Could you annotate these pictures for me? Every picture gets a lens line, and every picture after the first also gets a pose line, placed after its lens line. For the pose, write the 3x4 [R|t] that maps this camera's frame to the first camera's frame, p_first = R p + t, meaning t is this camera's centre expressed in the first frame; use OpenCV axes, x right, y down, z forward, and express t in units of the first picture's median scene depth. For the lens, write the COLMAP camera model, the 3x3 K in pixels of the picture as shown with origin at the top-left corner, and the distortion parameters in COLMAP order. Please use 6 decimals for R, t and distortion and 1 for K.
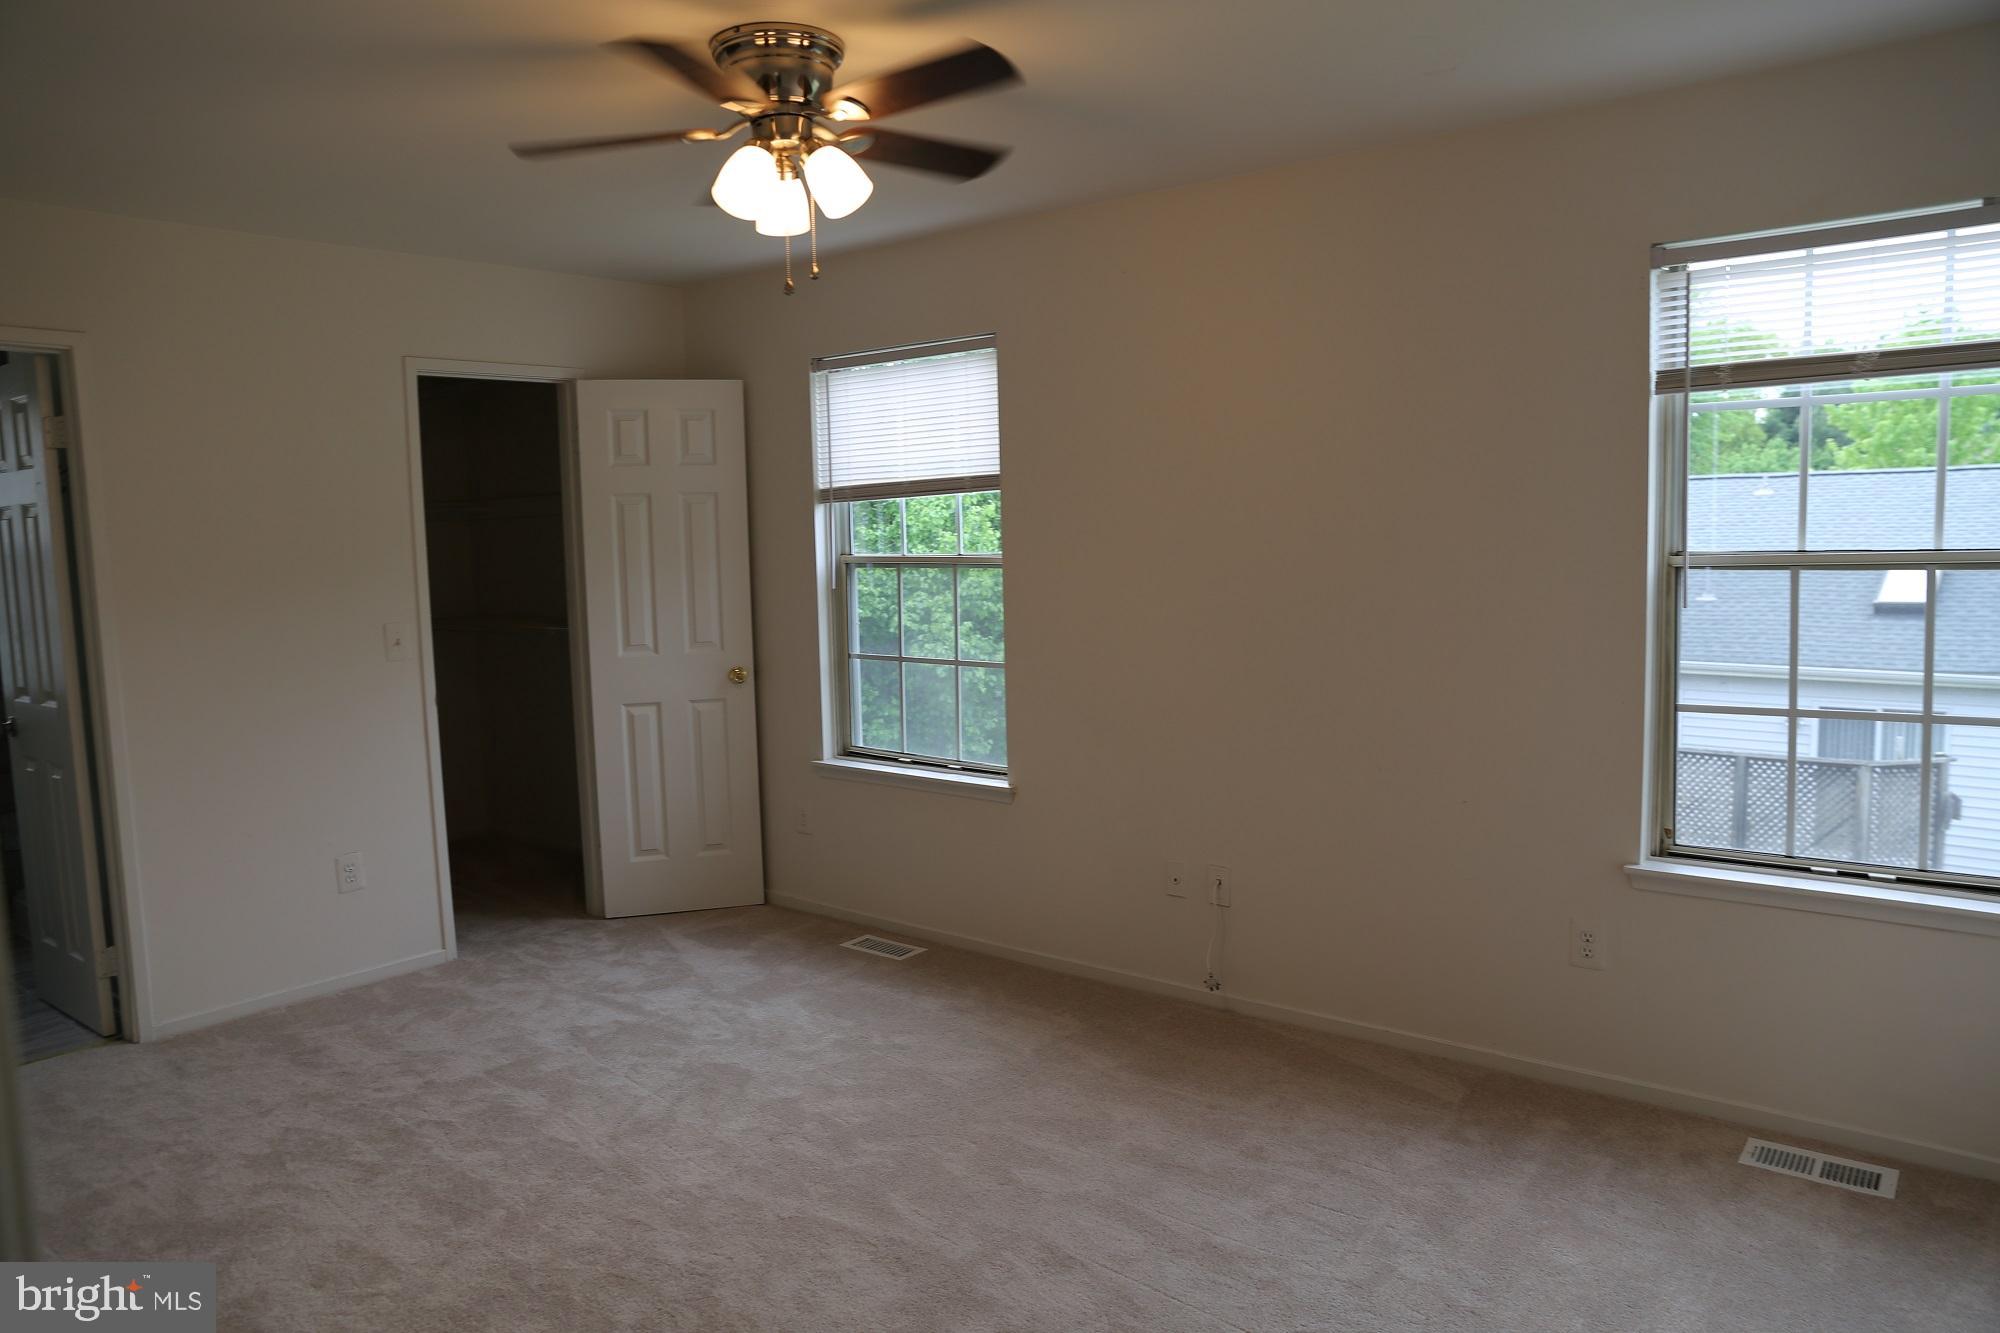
lens RADIAL K [[1357.3, 0, 1005.4], [0, 1357.3, 656.1], [0, 0, 1]] dist [-0.091062, 0.036063]
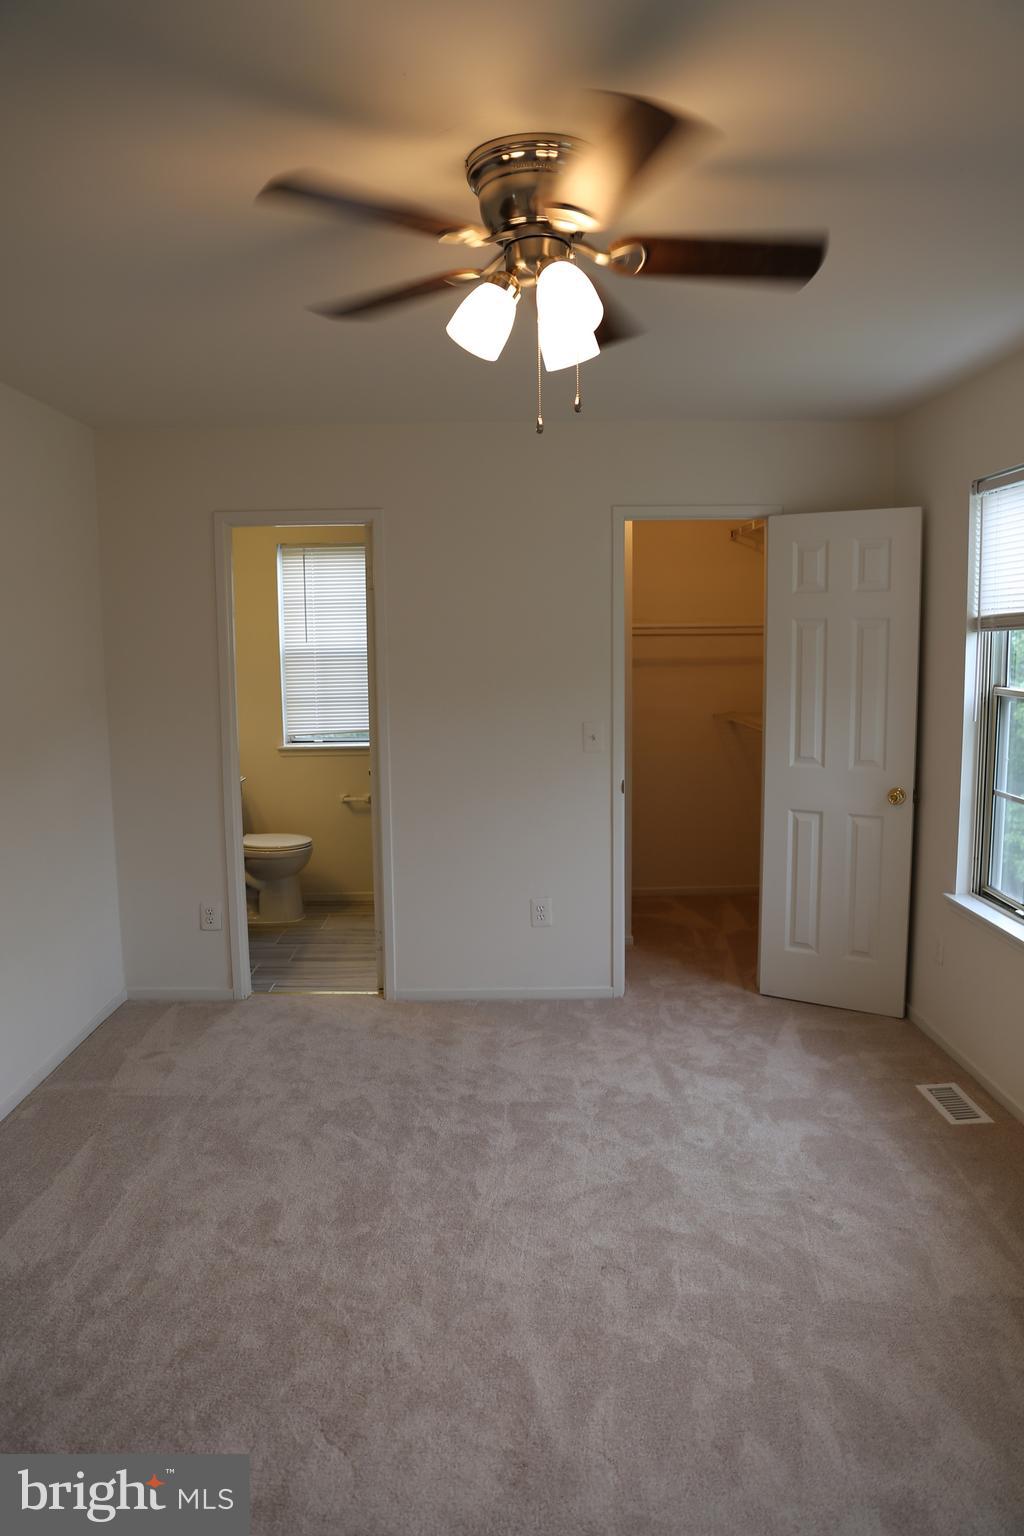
lens RADIAL K [[1042.4, 0, 514.0], [0, 1042.4, 755.9], [0, 0, 1]] dist [-0.091062, 0.036063]
pose [[0.647185, 0.102958, -0.755348, 0.242987], [-0.078109, 0.994579, 0.068642, -0.056770], [0.758321, 0.014576, 0.651719, 0.319632]]
